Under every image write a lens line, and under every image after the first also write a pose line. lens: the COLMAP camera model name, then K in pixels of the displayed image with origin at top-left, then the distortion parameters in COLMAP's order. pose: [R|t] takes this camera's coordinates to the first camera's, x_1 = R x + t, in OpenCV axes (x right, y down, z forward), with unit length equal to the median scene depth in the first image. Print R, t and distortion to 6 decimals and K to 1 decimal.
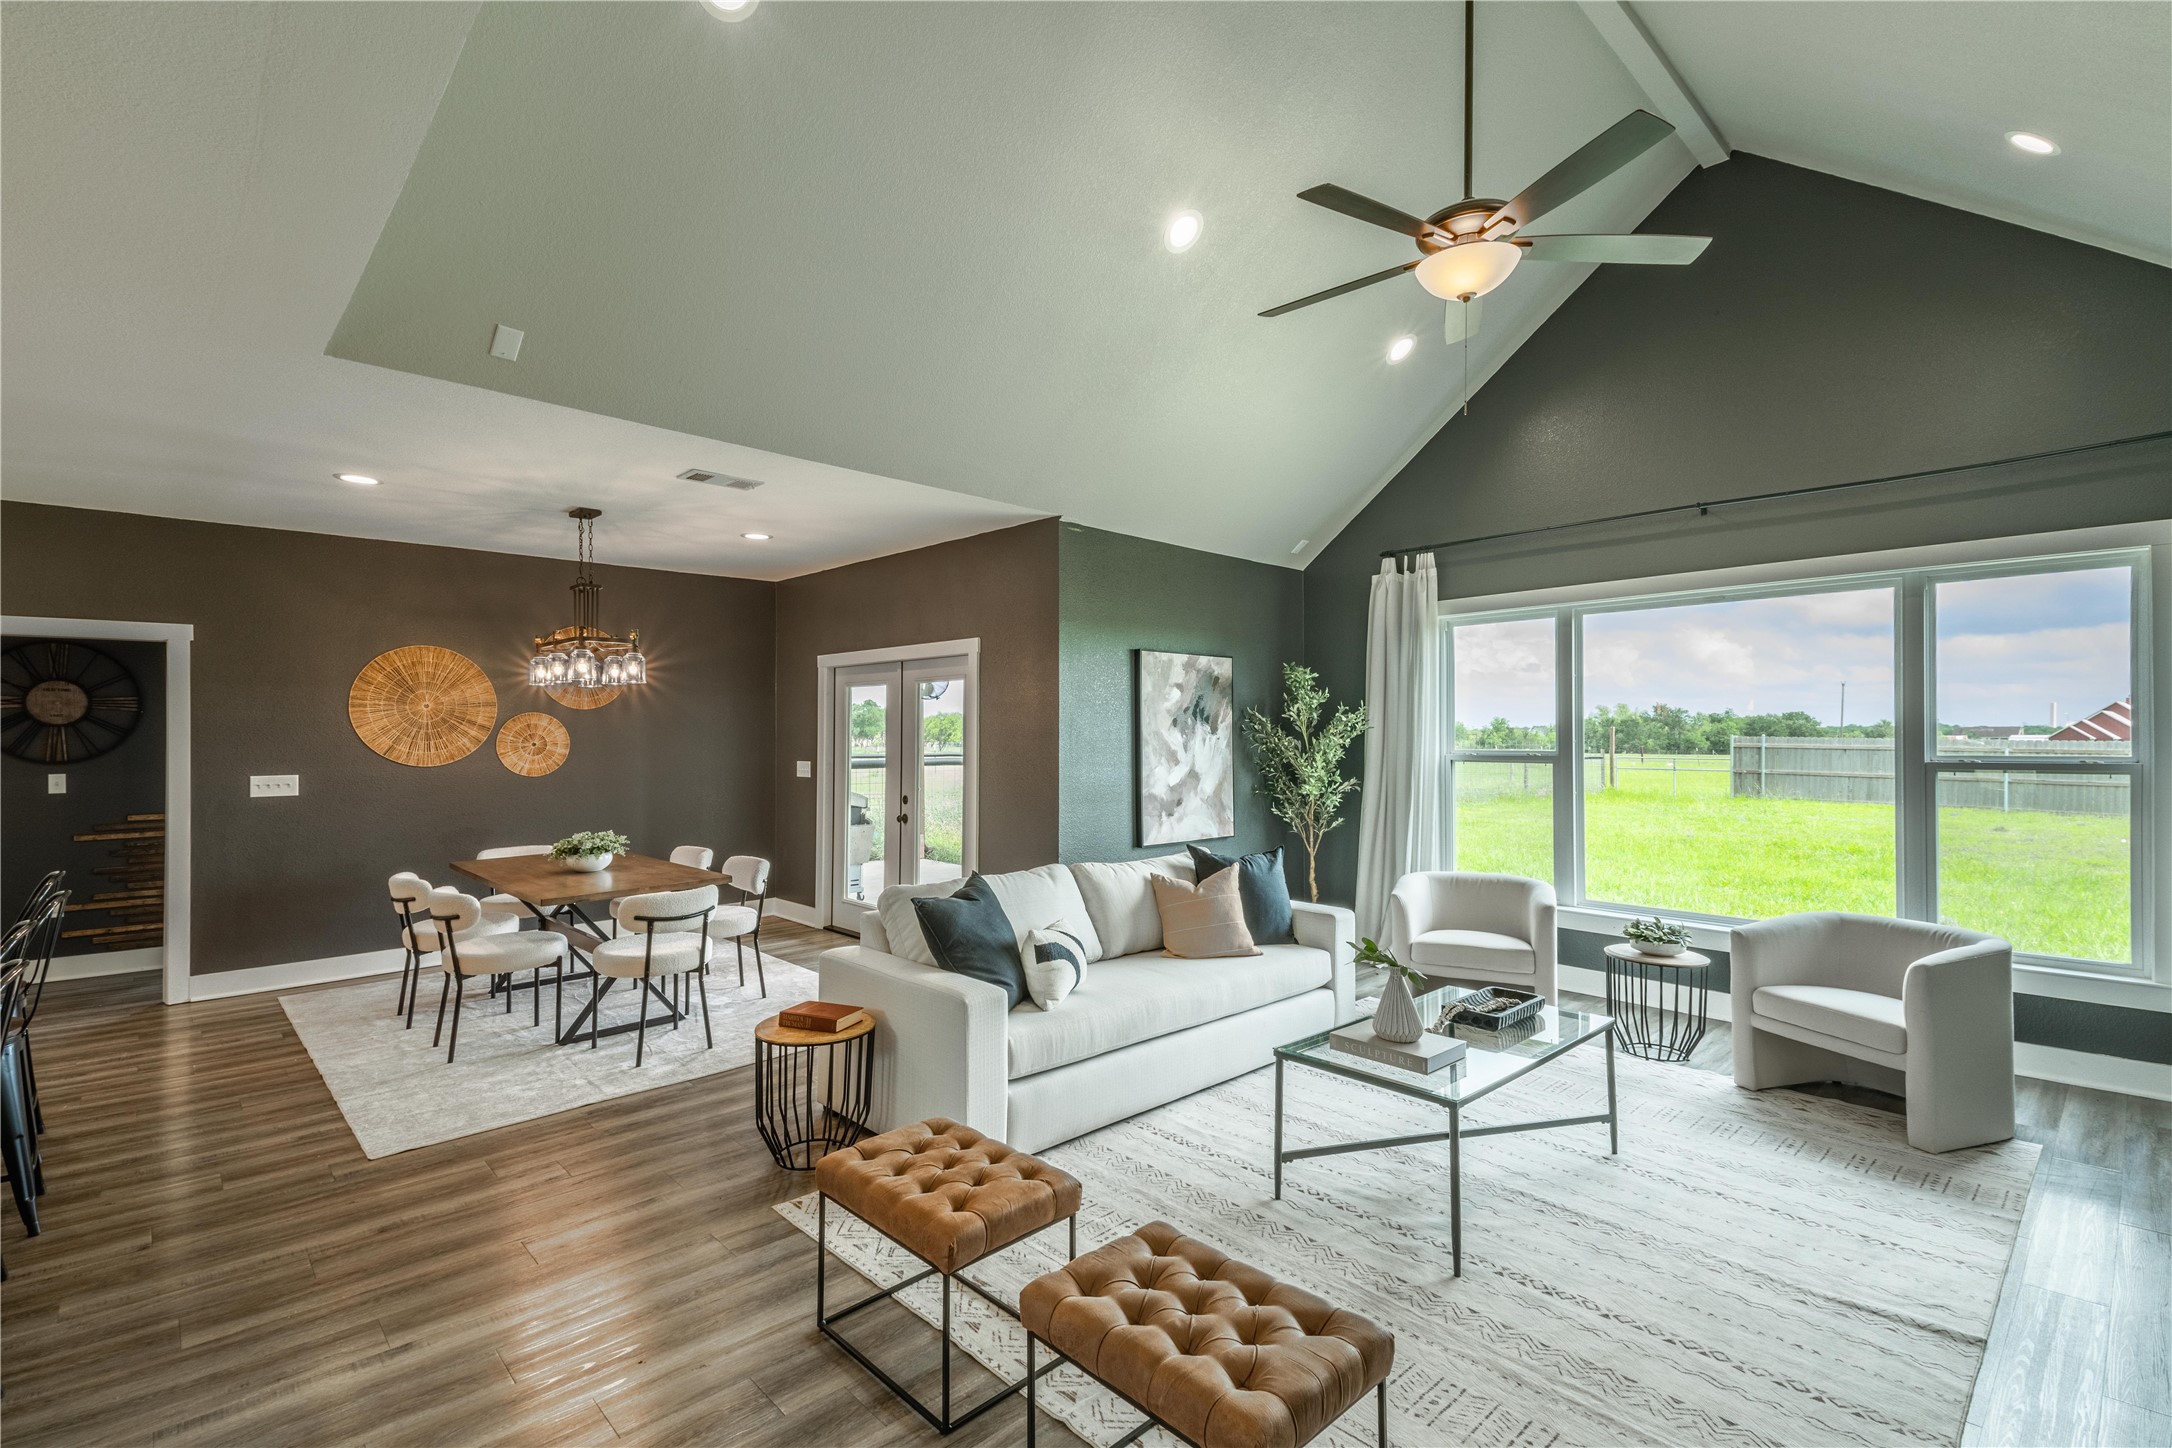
lens RADIAL K [[961.4, 0, 1084.5], [0, 961.4, 726.9], [0, 0, 1]] dist [0.044649, -0.021277]
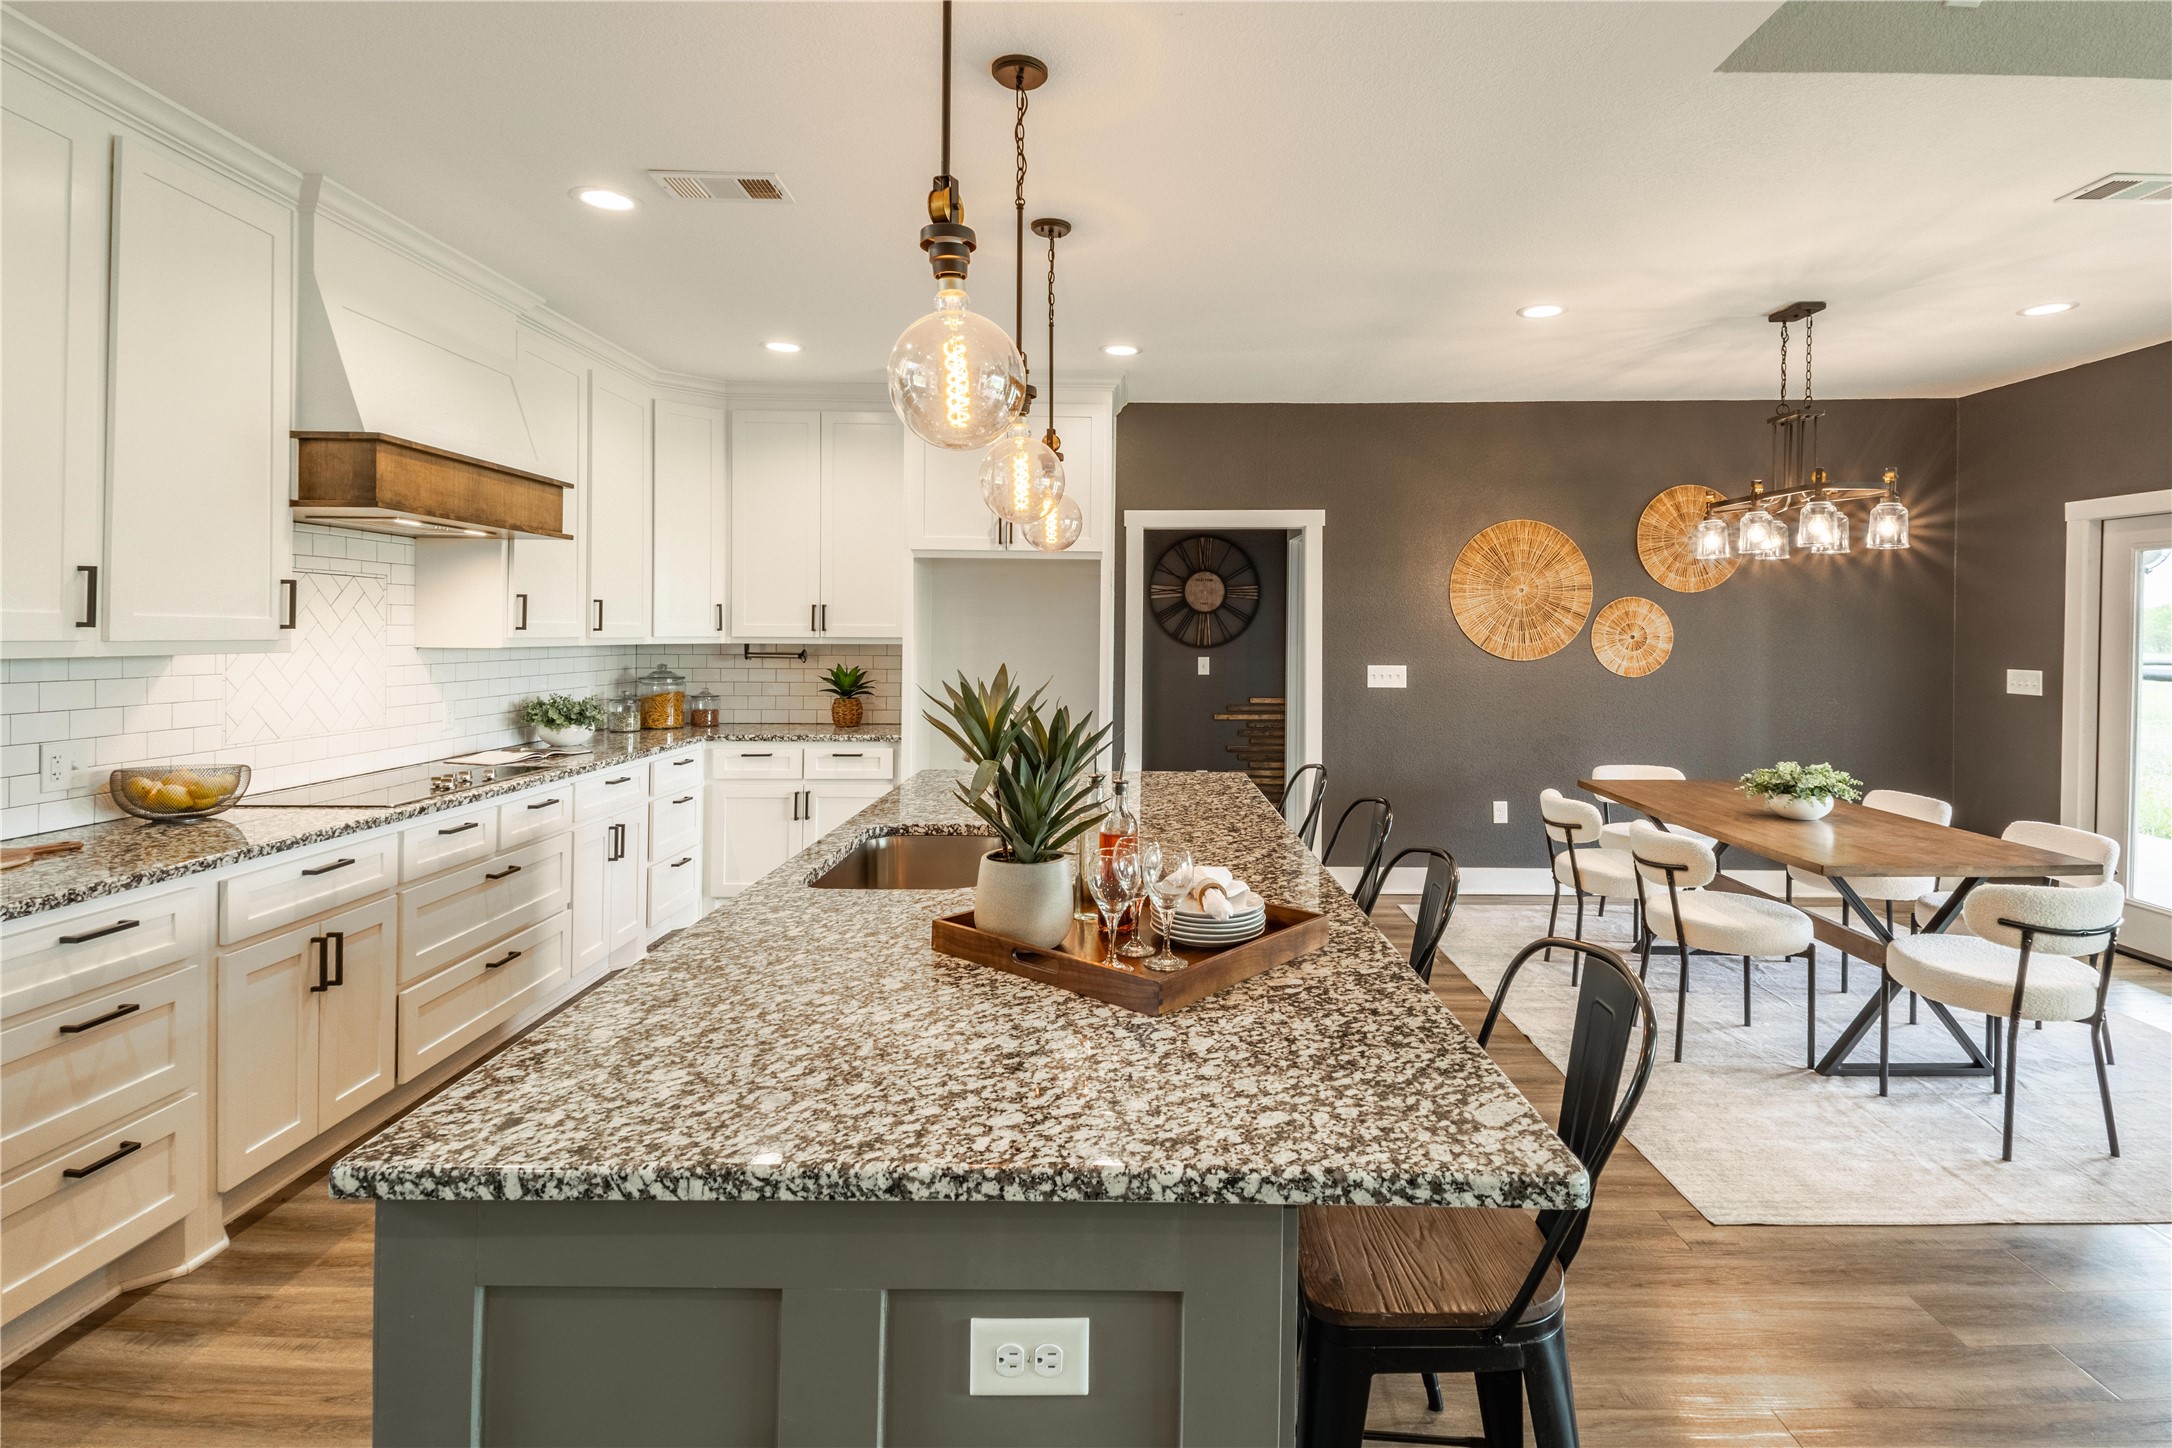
lens RADIAL K [[1070.8, 0, 1150.6], [0, 1070.8, 634.0], [0, 0, 1]] dist [0.025800, -0.005837]
pose [[0.732706, 0.014348, -0.680394, -0.276255], [-0.004453, 0.999857, 0.016289, 0.003245], [0.680530, -0.008905, 0.732666, 0.087993]]
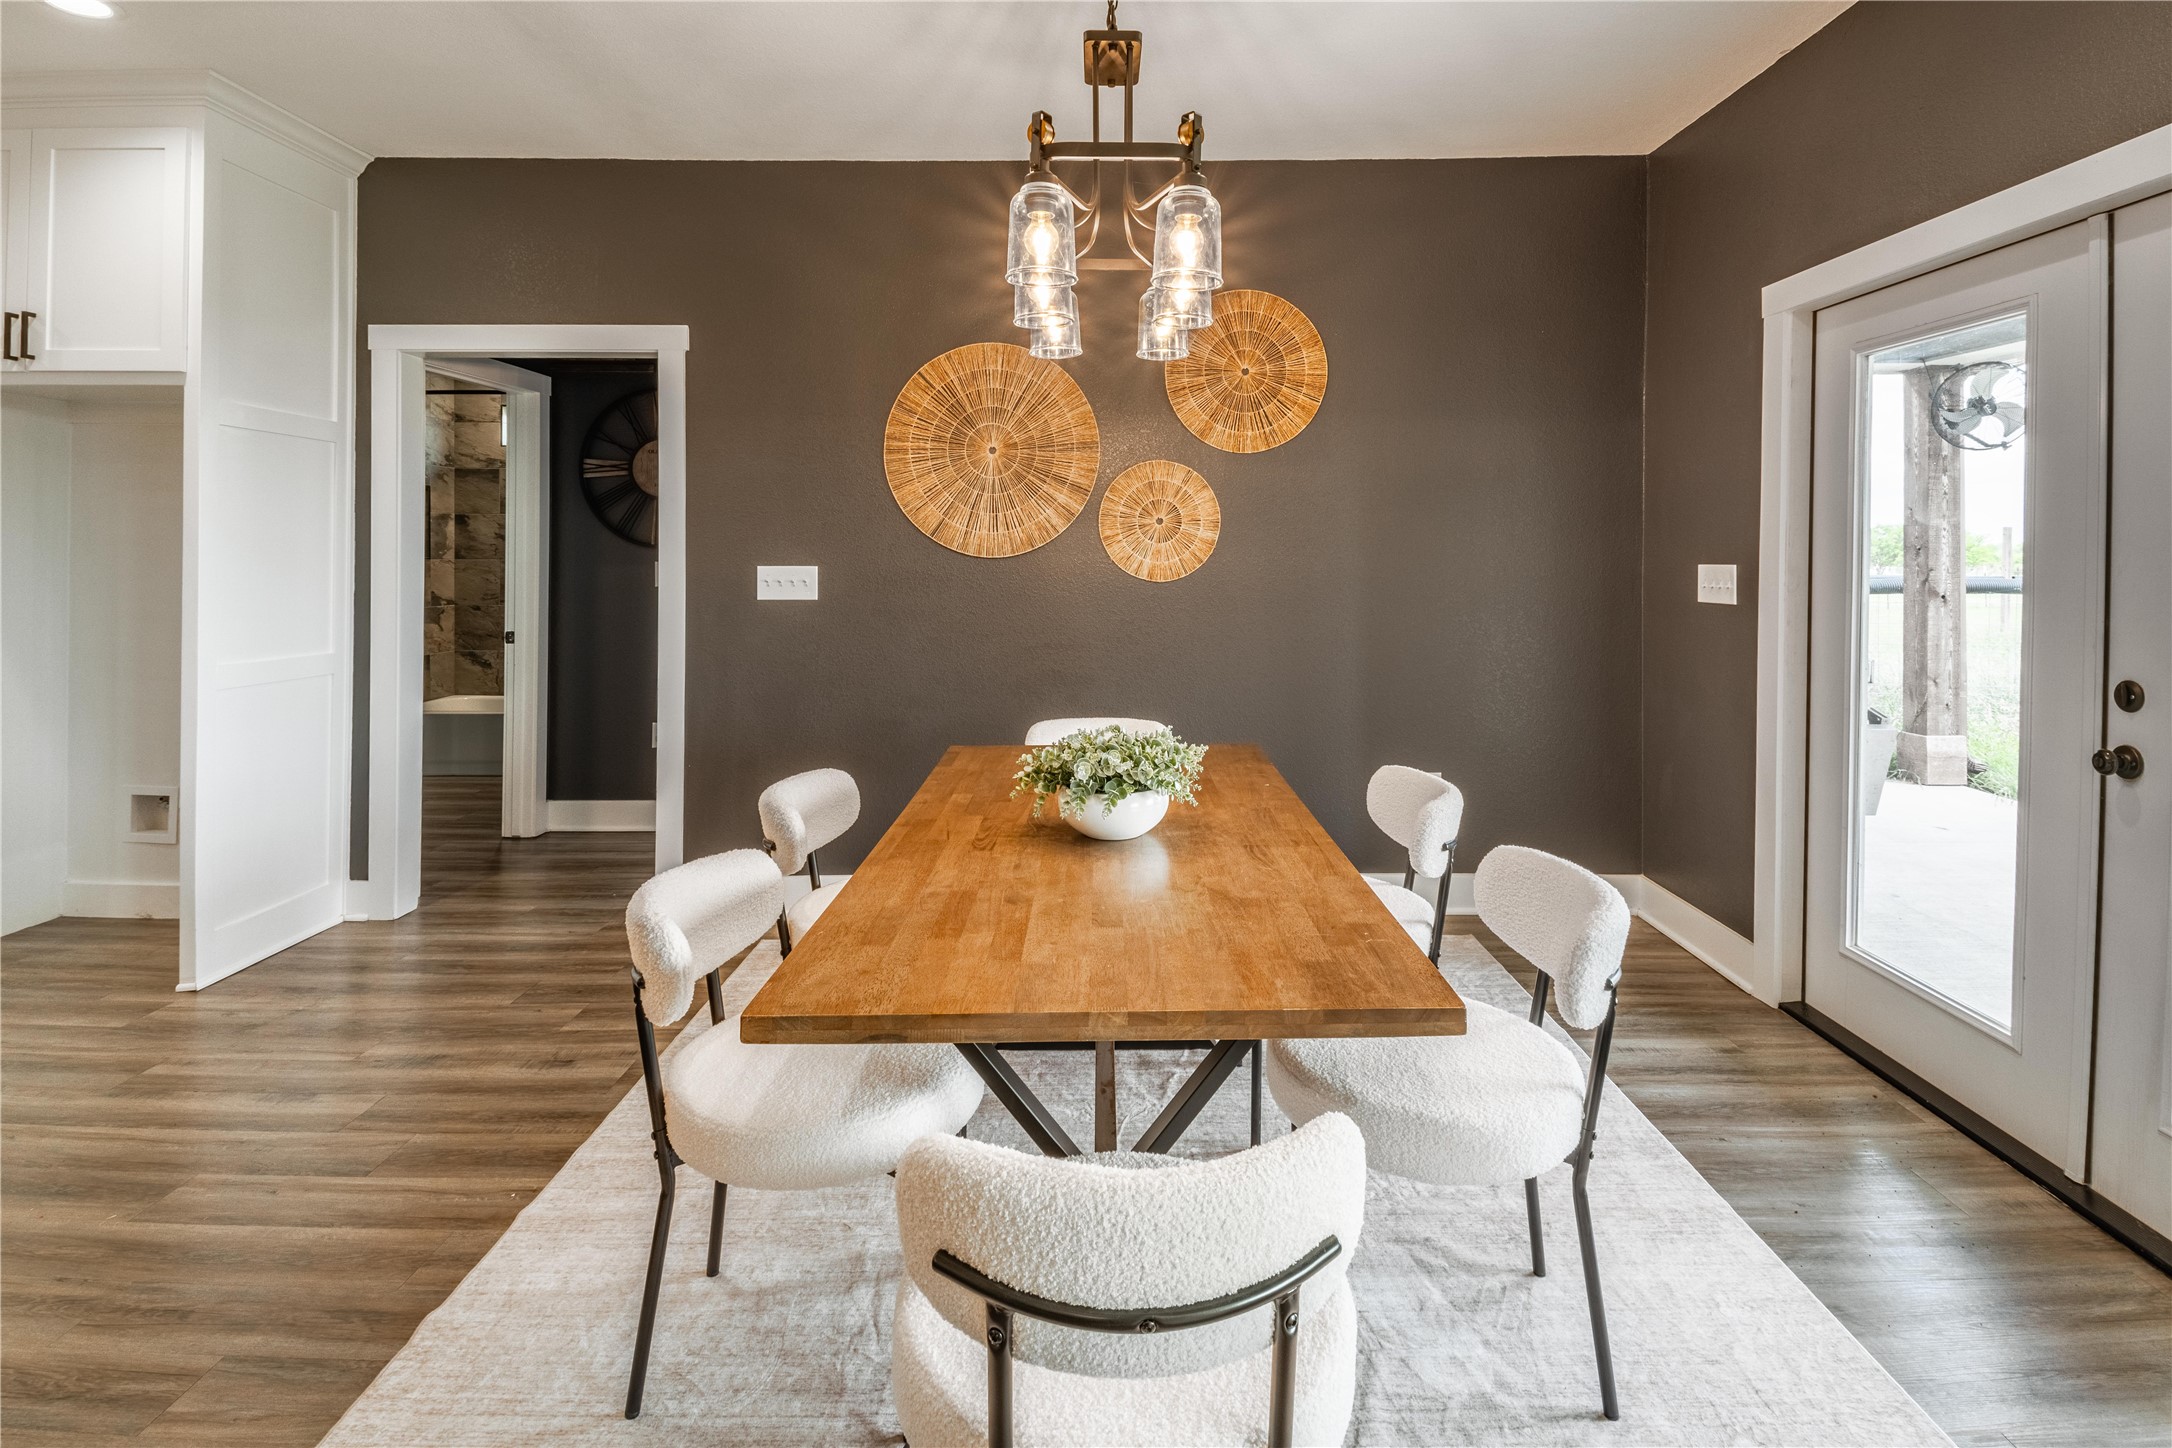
lens RADIAL K [[1078.4, 0, 1113.0], [0, 1078.4, 567.2], [0, 0, 1]] dist [0.006598, -0.006277]
pose [[0.725958, 0.014536, -0.687586, -0.201529], [-0.001108, 0.999800, 0.019967, 0.034304], [0.687739, -0.013734, 0.725829, 0.611647]]
